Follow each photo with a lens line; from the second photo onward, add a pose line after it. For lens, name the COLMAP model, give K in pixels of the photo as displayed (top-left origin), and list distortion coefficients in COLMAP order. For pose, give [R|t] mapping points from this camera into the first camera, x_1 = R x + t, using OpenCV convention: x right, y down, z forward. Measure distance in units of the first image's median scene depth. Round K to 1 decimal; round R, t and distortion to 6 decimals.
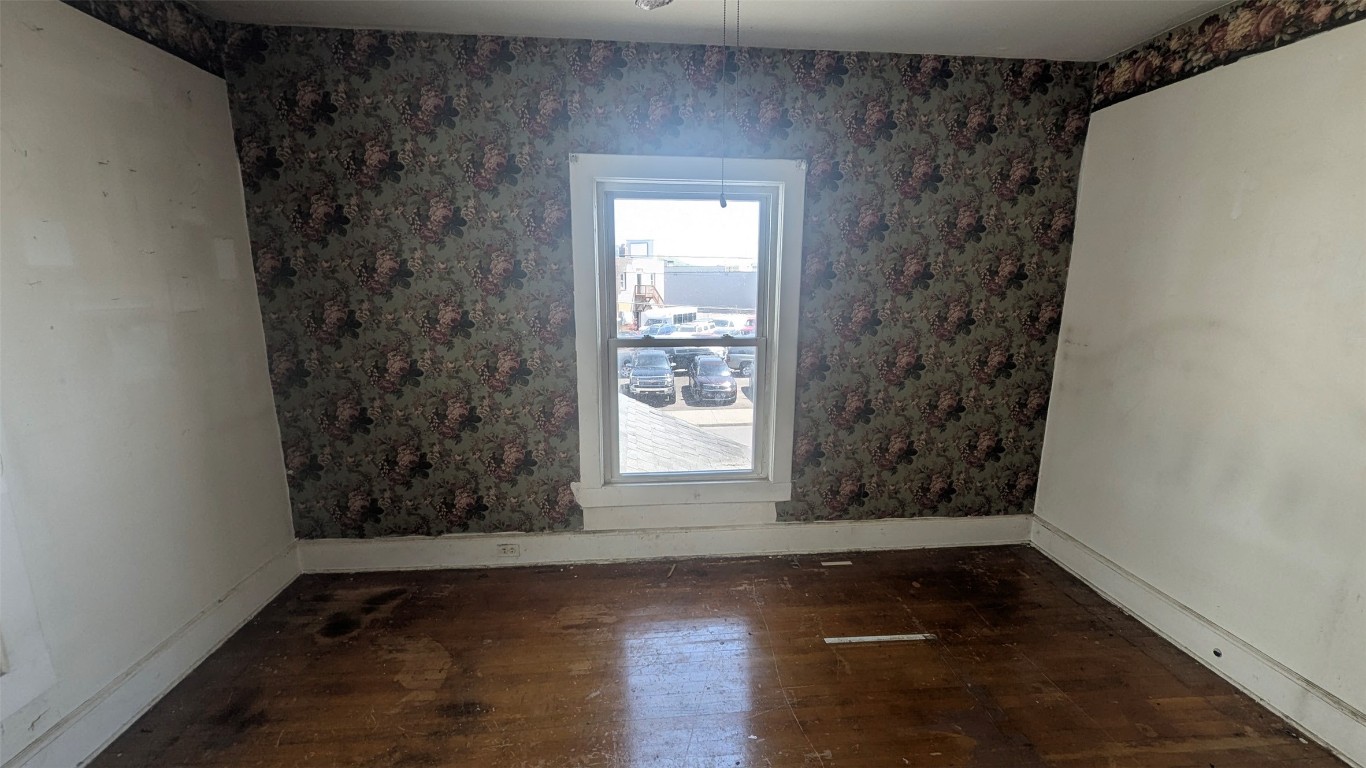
lens RADIAL K [[567.2, 0, 688.0], [0, 567.2, 392.9], [0, 0, 1]] dist [-0.001087, -0.000023]
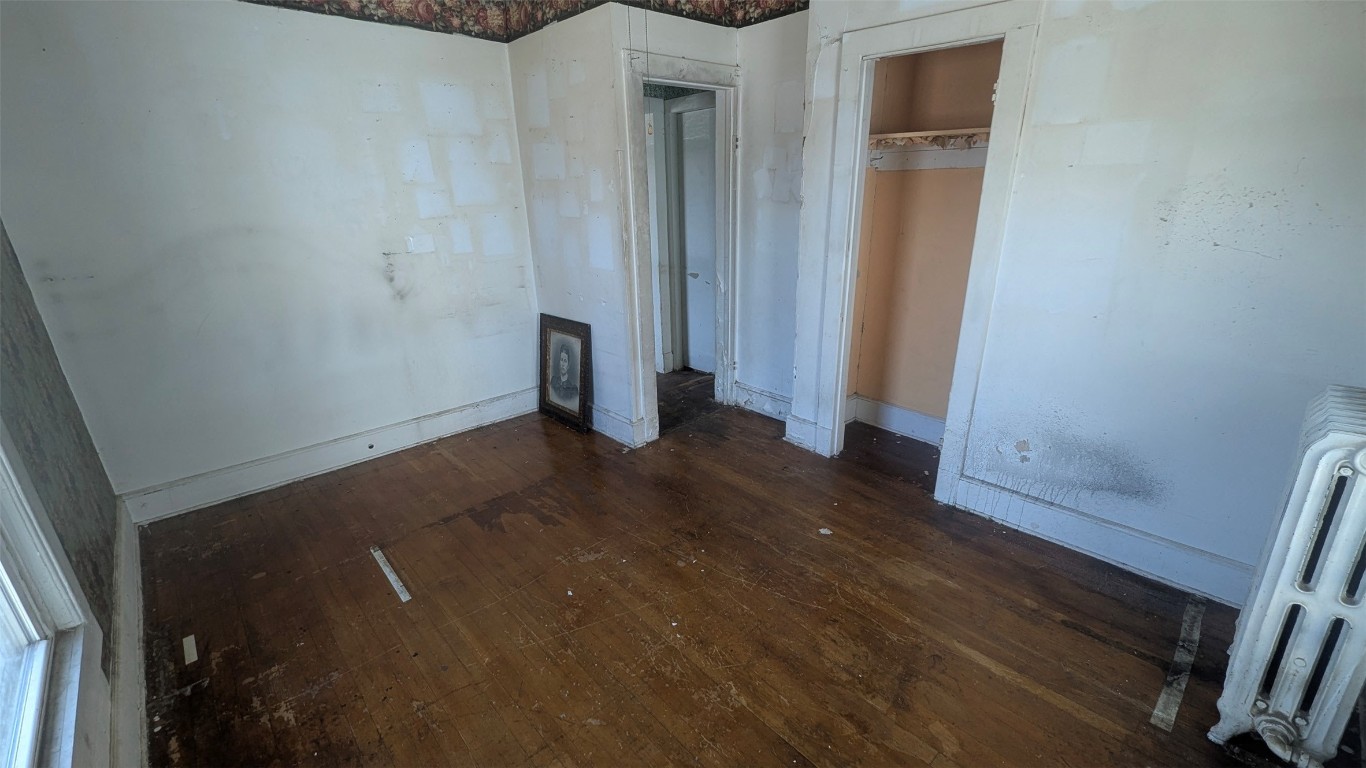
lens RADIAL K [[567.2, 0, 688.0], [0, 567.2, 392.9], [0, 0, 1]] dist [-0.001087, -0.000023]
pose [[-0.612504, -0.269010, 0.743285, -0.617133], [0.174520, 0.871087, 0.459076, -0.195984], [-0.770962, 0.410904, -0.486596, 0.935493]]
